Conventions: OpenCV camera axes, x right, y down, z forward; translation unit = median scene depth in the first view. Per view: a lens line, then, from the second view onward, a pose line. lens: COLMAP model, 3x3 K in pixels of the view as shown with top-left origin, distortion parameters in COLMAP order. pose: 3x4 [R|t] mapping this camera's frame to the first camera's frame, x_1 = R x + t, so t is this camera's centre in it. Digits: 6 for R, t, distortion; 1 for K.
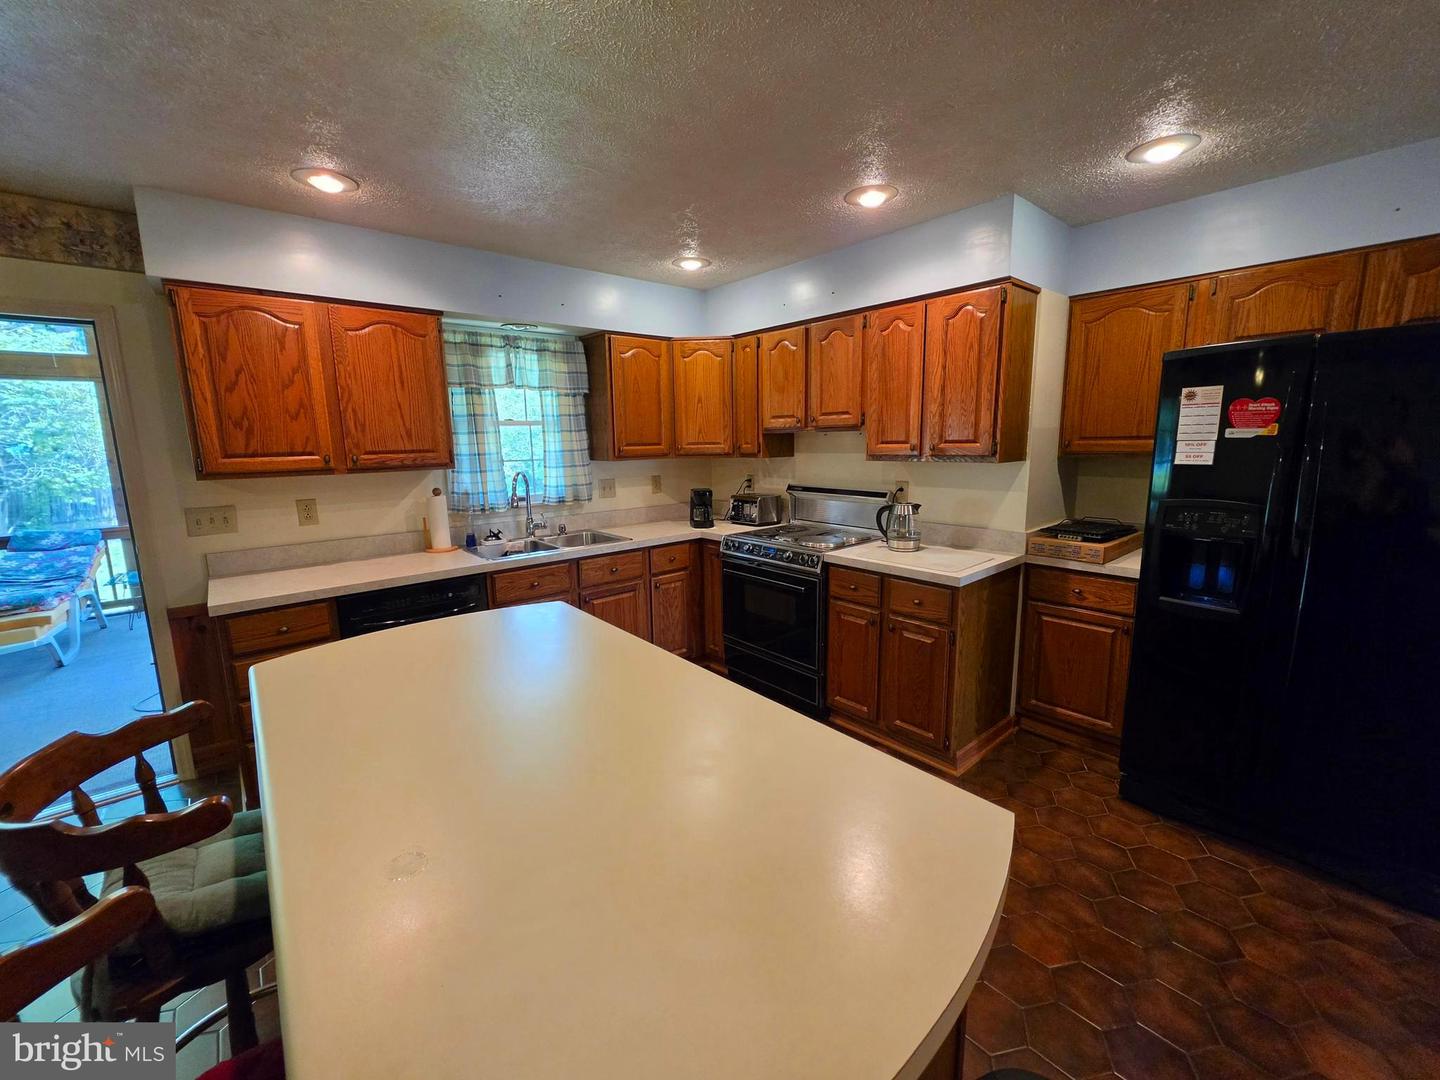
lens RADIAL K [[580.8, 0, 717.9], [0, 580.8, 535.9], [0, 0, 1]] dist [-0.003310, -0.000225]
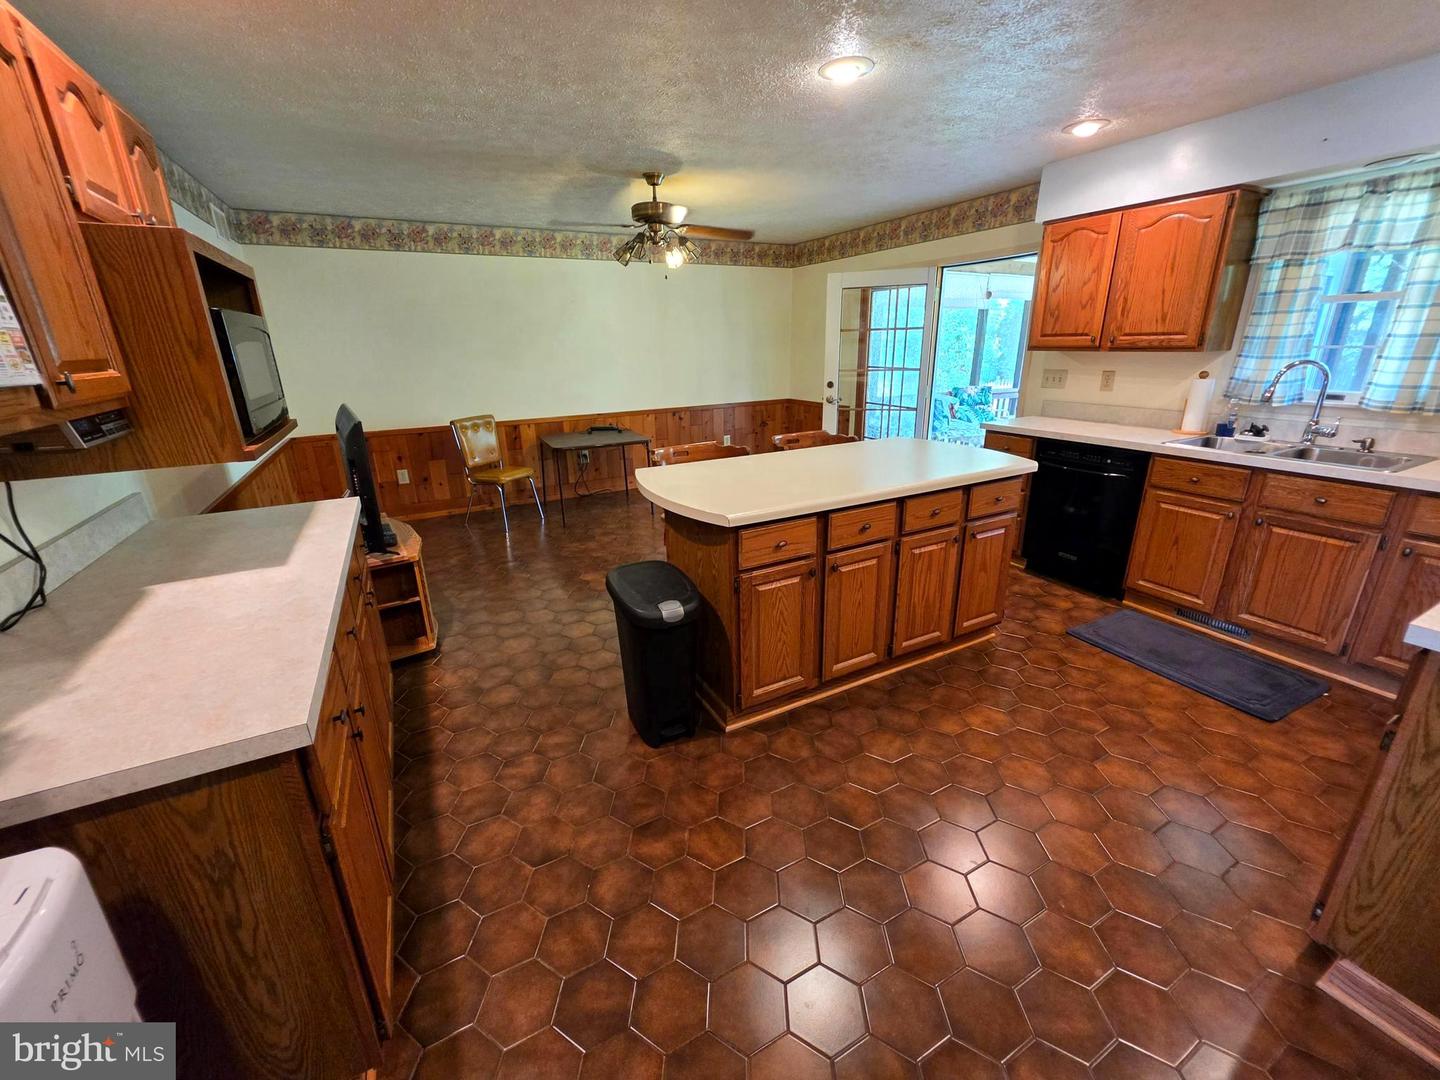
lens RADIAL K [[581.0, 0, 720.9], [0, 581.0, 532.5], [0, 0, 1]] dist [-0.000954, 0.000292]
pose [[-0.214018, 0.327634, -0.920246, 0.799107], [-0.138529, 0.922373, 0.360608, -0.077228], [0.966957, 0.204657, -0.152018, 0.422599]]
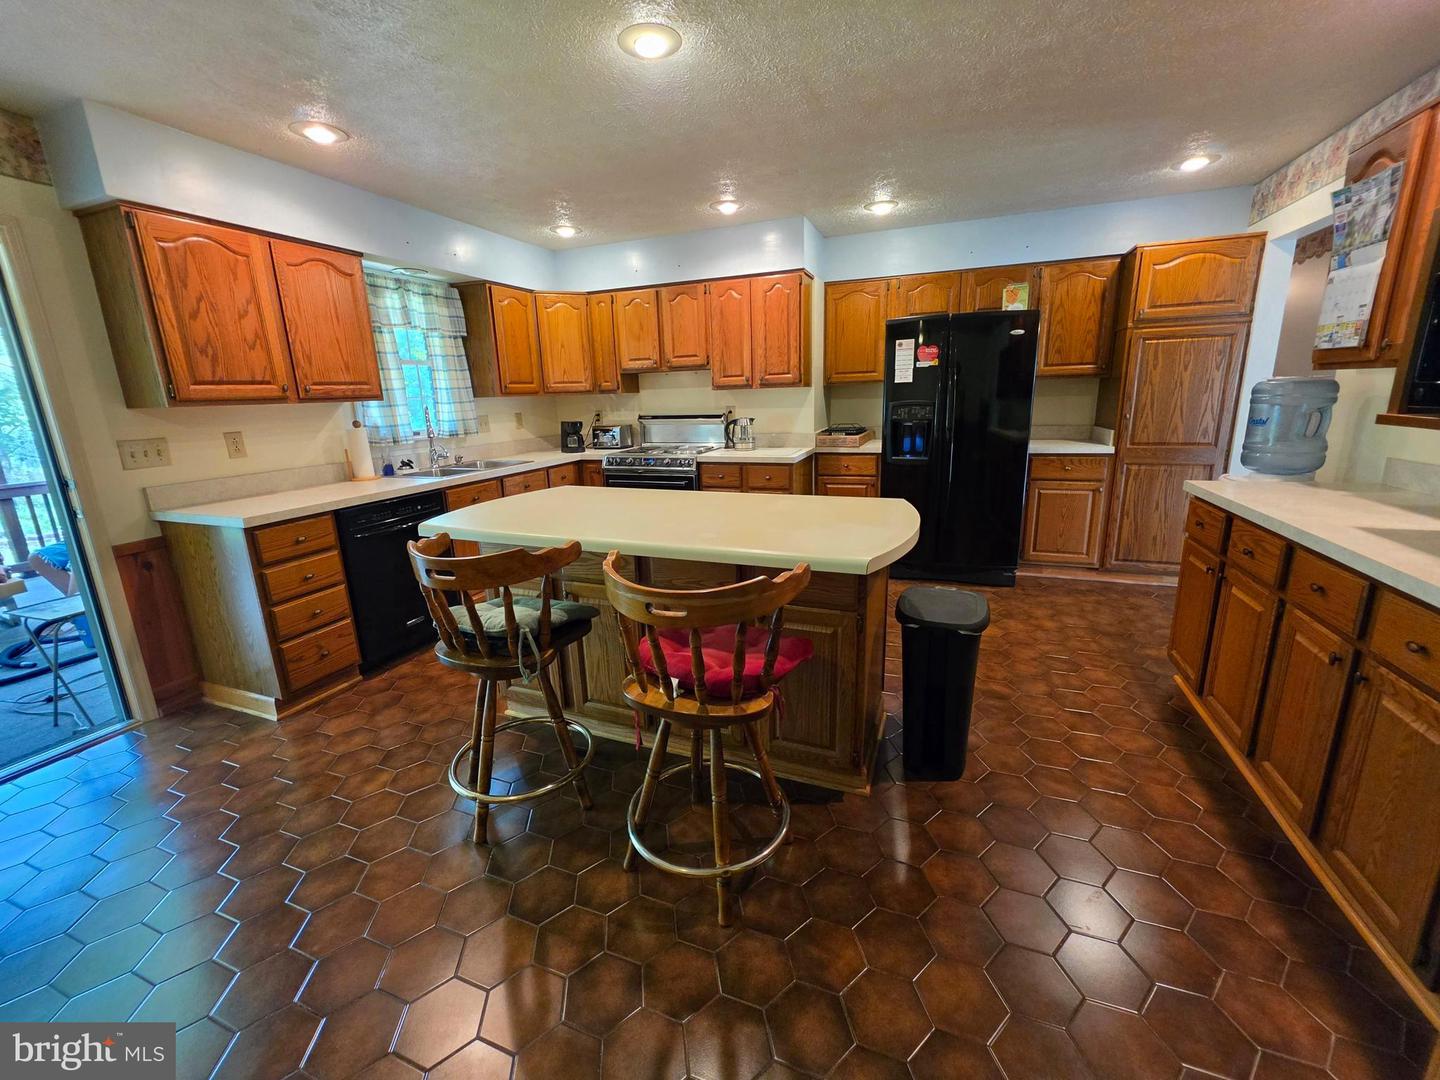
lens RADIAL K [[581.0, 0, 720.9], [0, 581.0, 532.5], [0, 0, 1]] dist [-0.000954, 0.000292]
pose [[0.882096, -0.121342, 0.455173, -0.440244], [0.094945, 0.992221, 0.080513, 0.108977], [-0.461402, -0.027804, 0.886756, -0.289959]]
